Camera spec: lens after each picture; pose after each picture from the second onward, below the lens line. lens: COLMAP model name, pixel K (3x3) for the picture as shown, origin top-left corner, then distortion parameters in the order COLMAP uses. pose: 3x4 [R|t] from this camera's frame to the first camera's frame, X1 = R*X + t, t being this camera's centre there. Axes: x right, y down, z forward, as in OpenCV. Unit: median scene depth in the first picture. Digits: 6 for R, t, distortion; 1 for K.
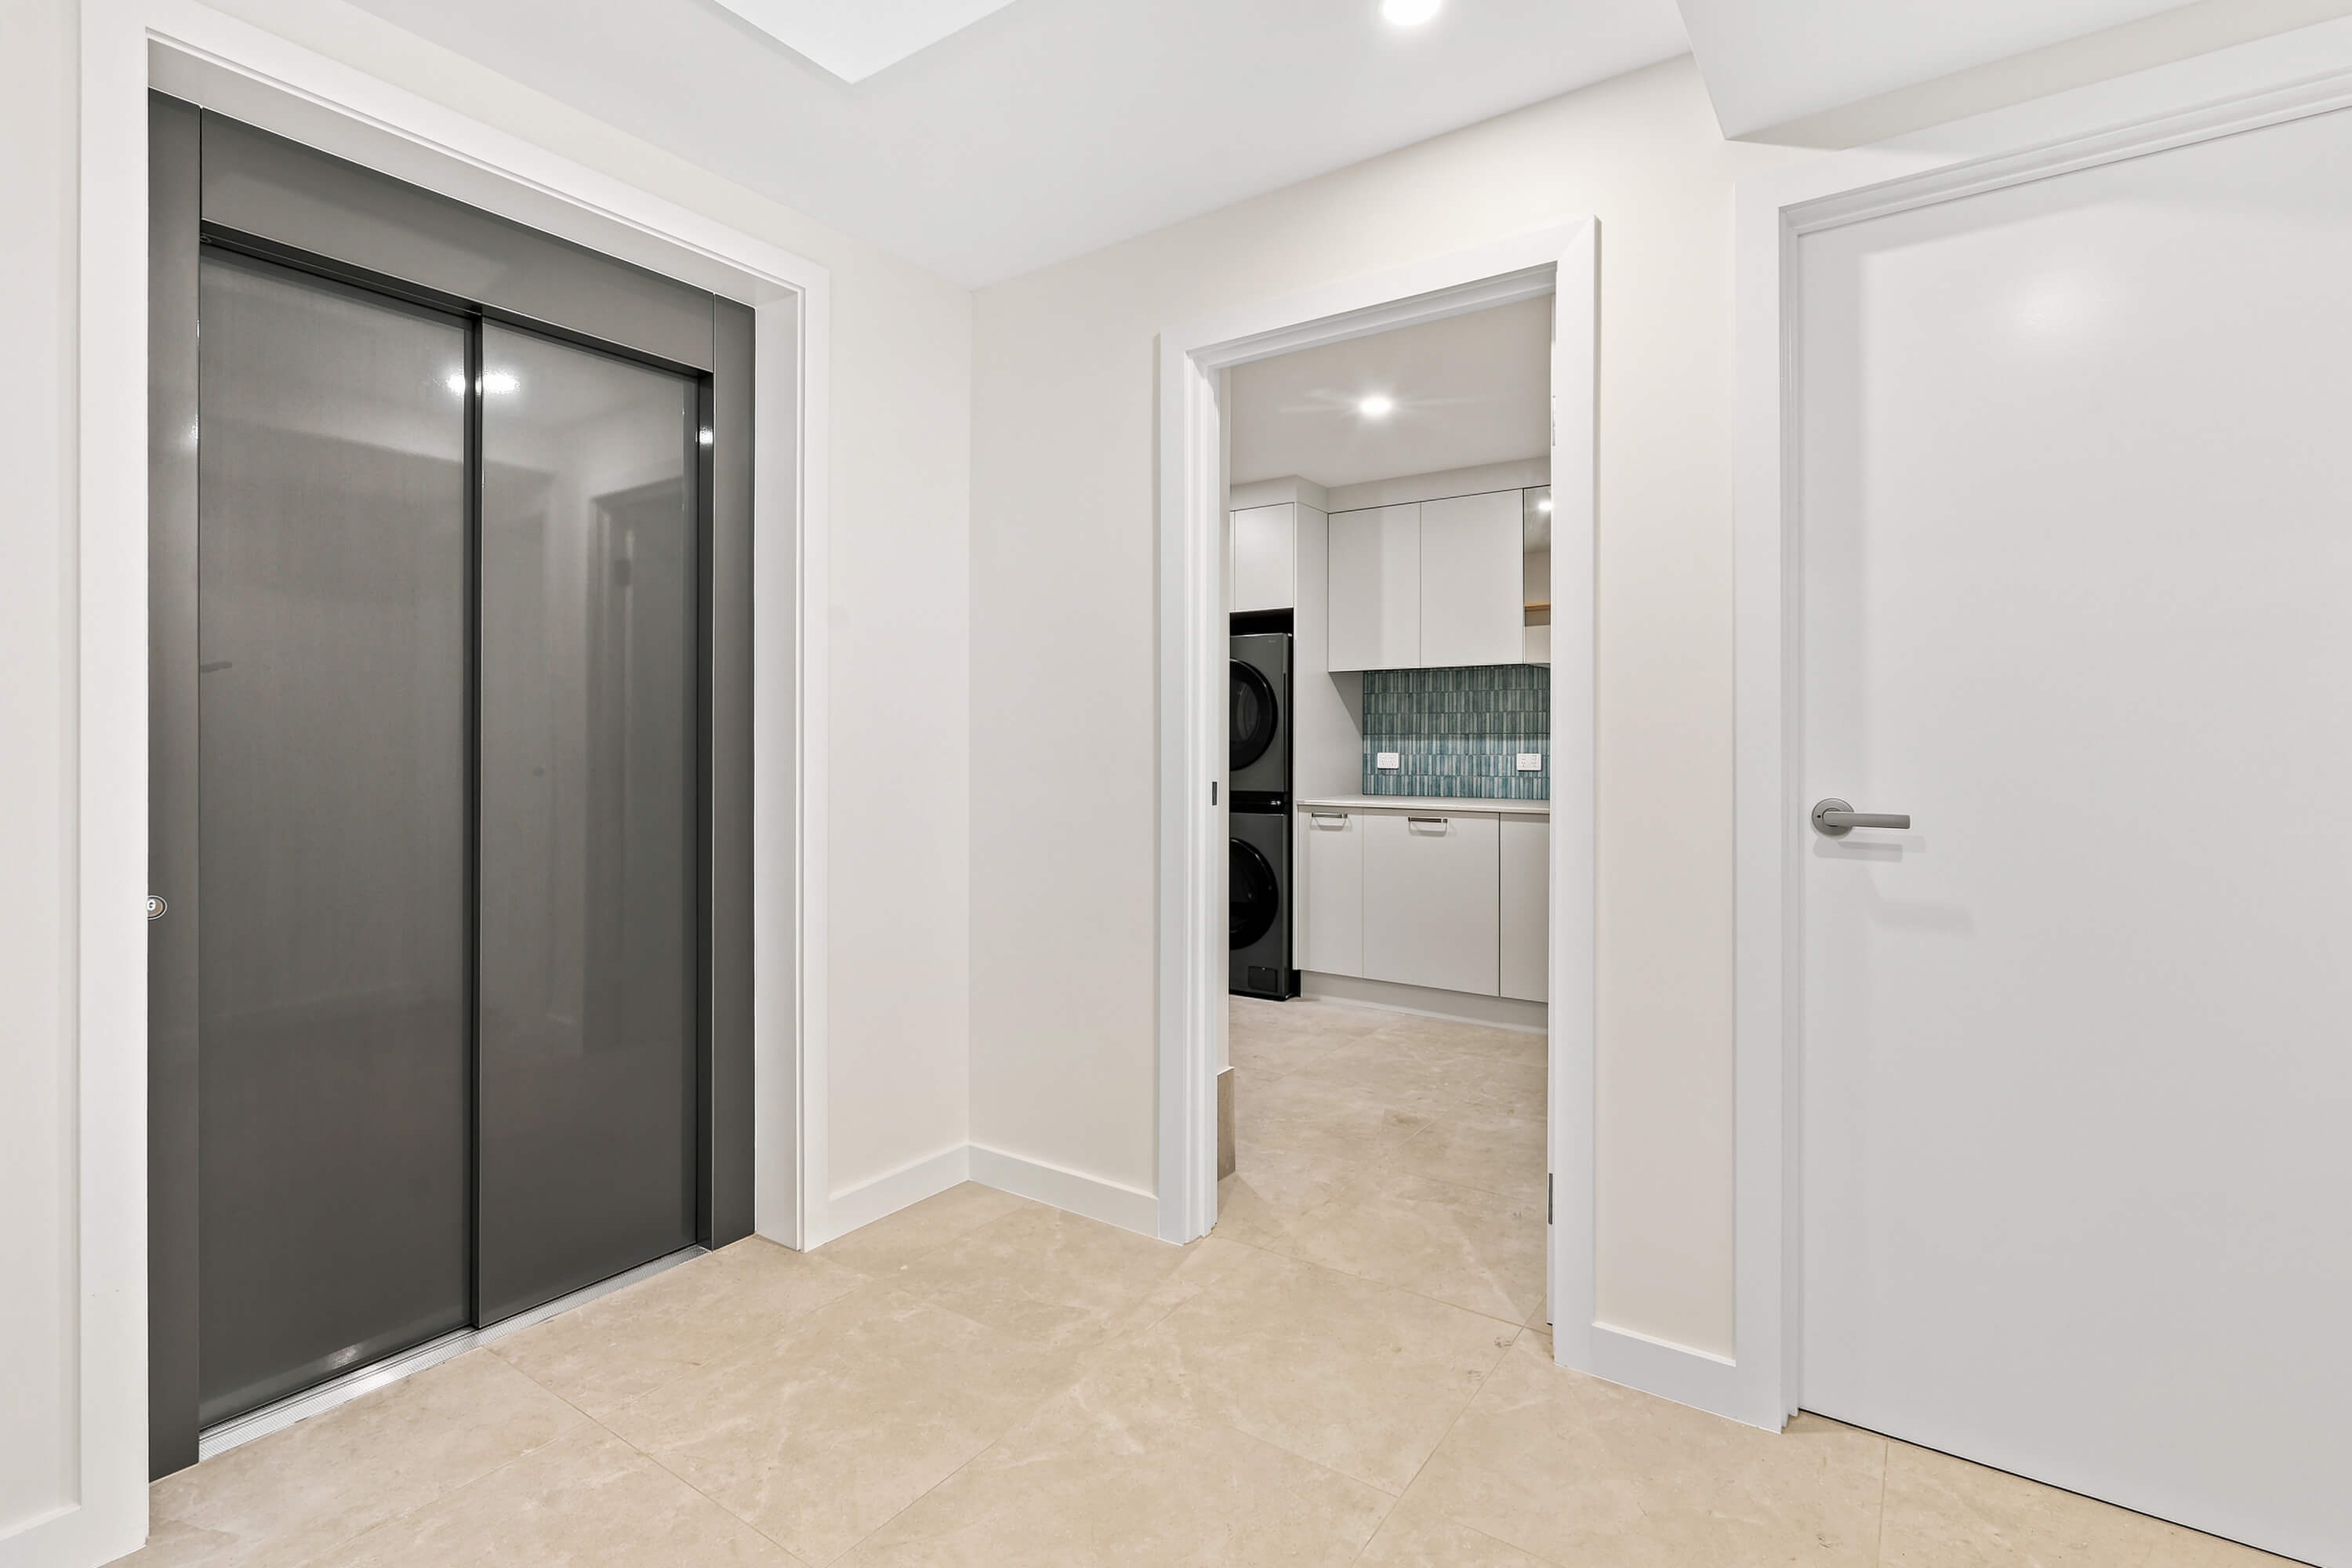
lens RADIAL K [[1108.0, 0, 1168.0], [0, 1108.0, 773.7], [0, 0, 1]] dist [-0.002447, 0.002510]
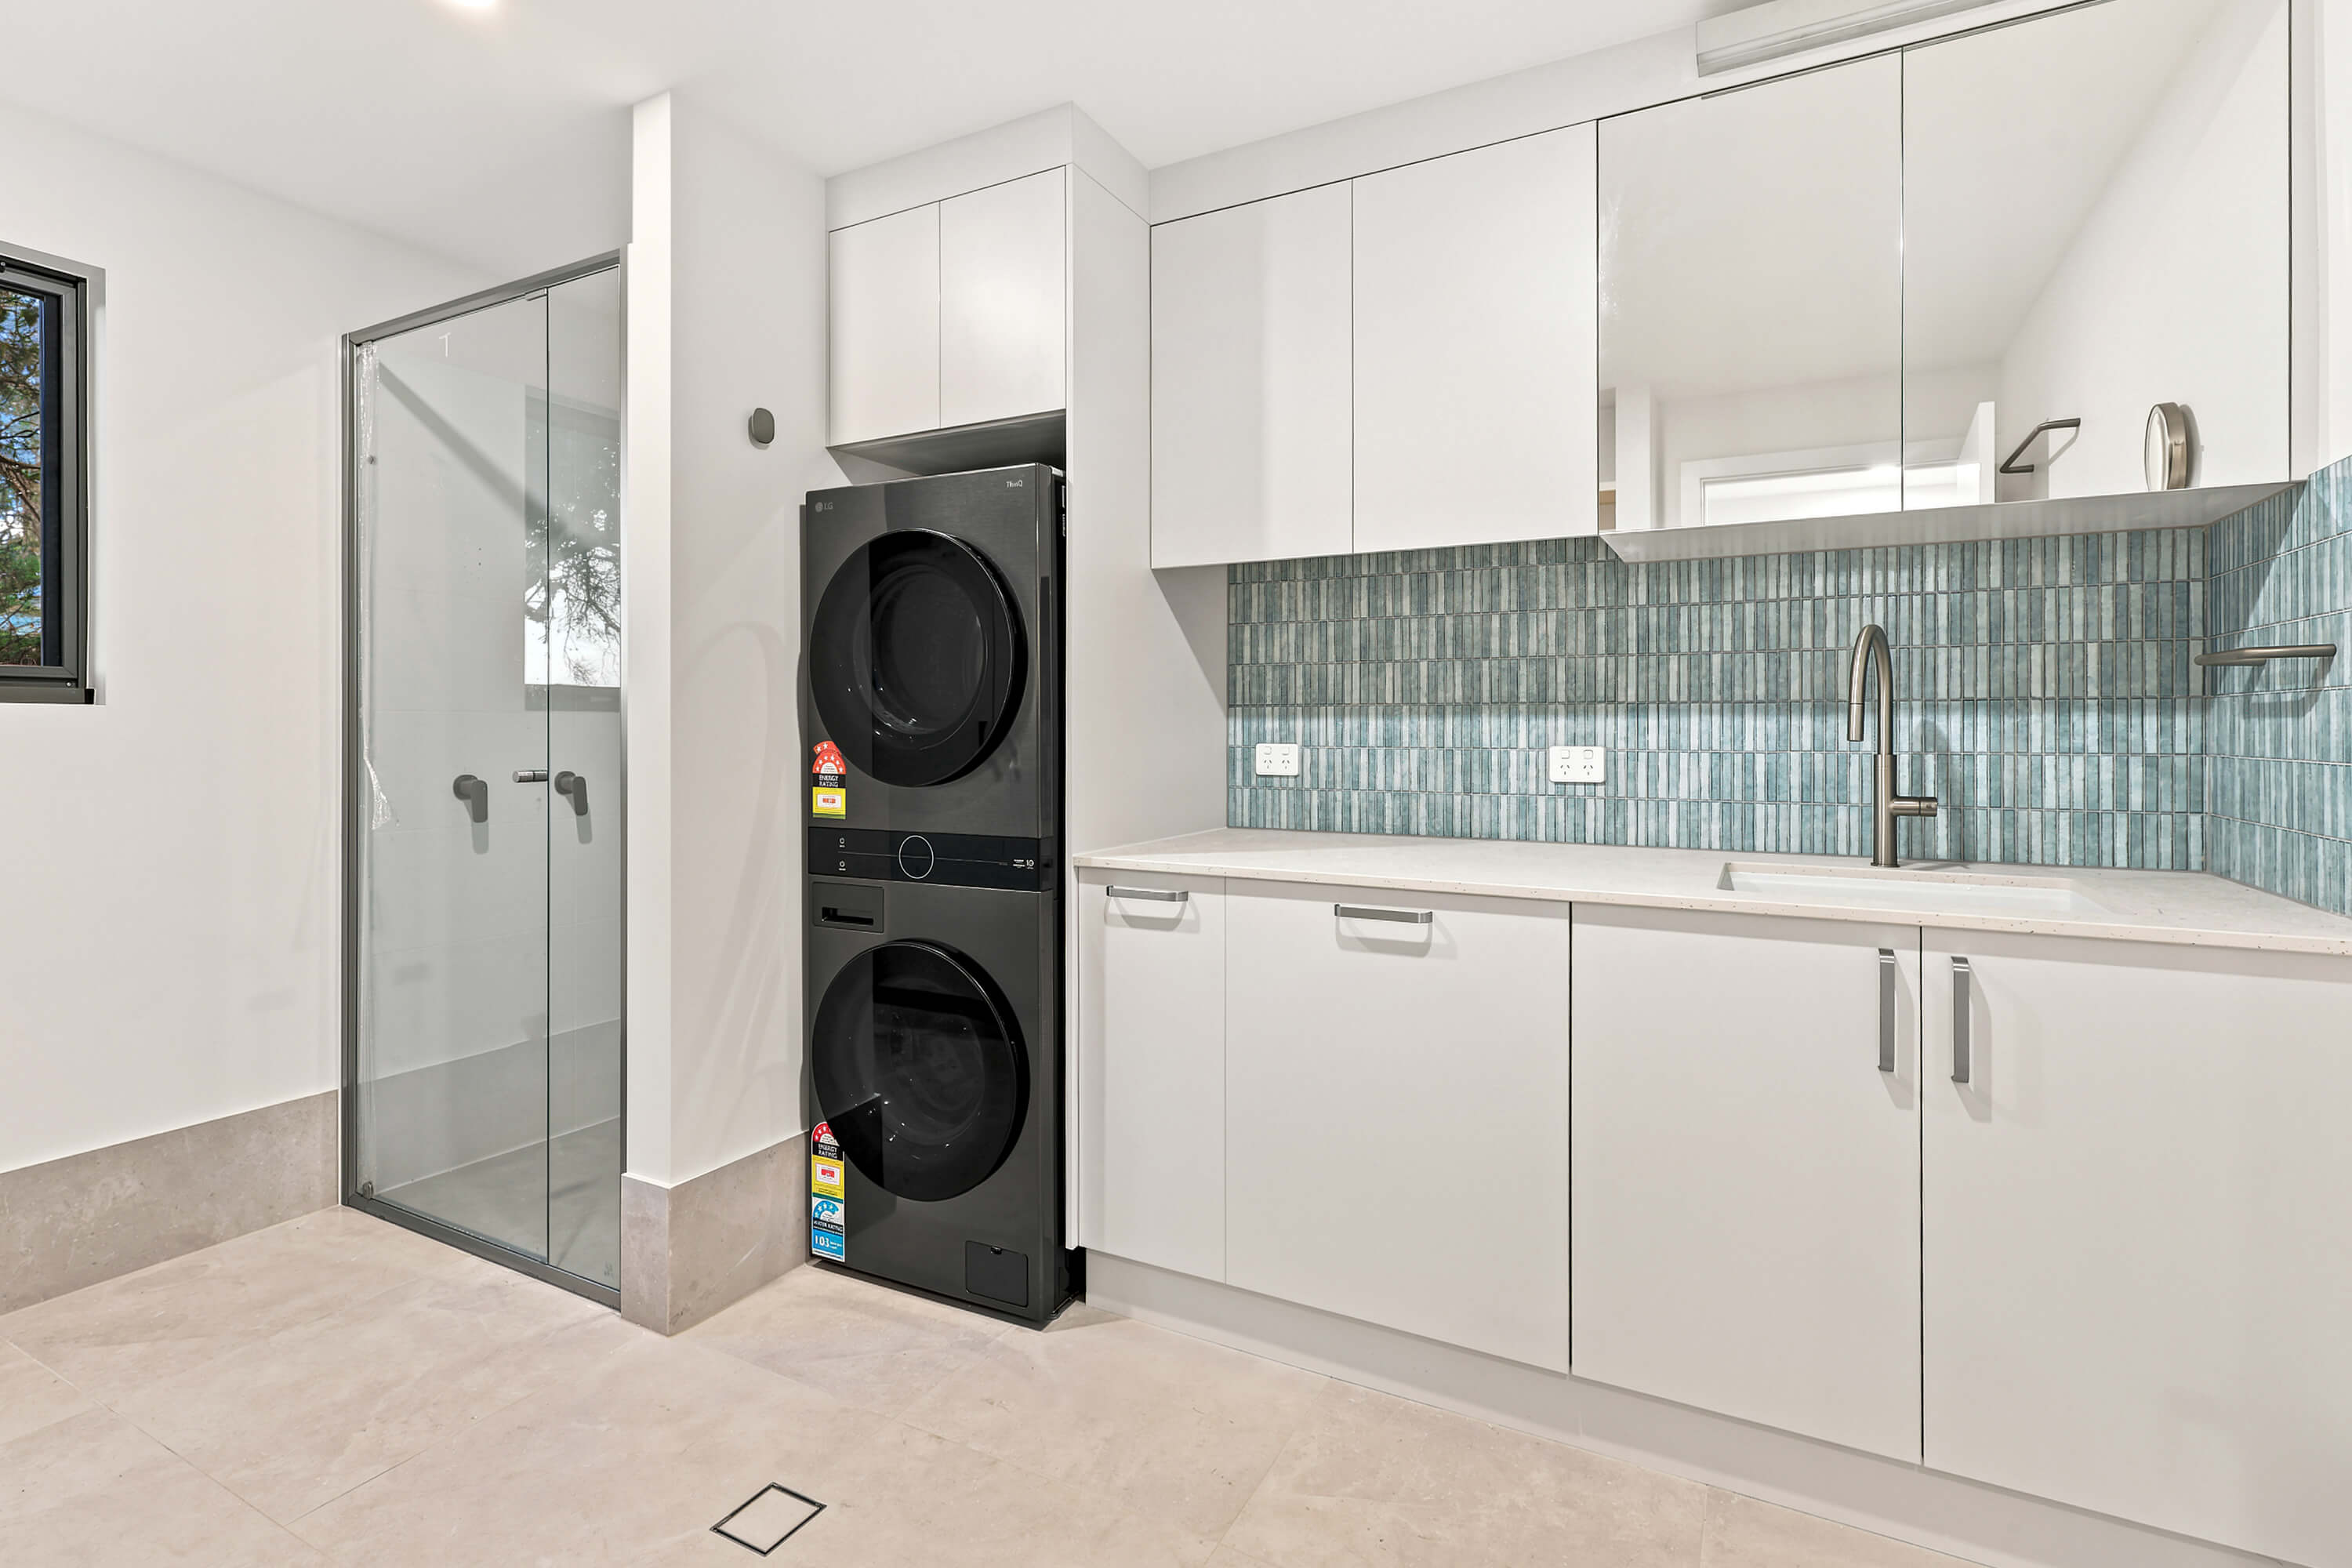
lens RADIAL K [[1108.0, 0, 1179.8], [0, 1108.0, 763.2], [0, 0, 1]] dist [-0.002447, 0.002510]
pose [[0.992503, -0.005645, 0.122087, 0.099689], [0.005004, 0.999972, 0.005554, -0.013907], [-0.122115, -0.004901, 0.992504, 0.540545]]
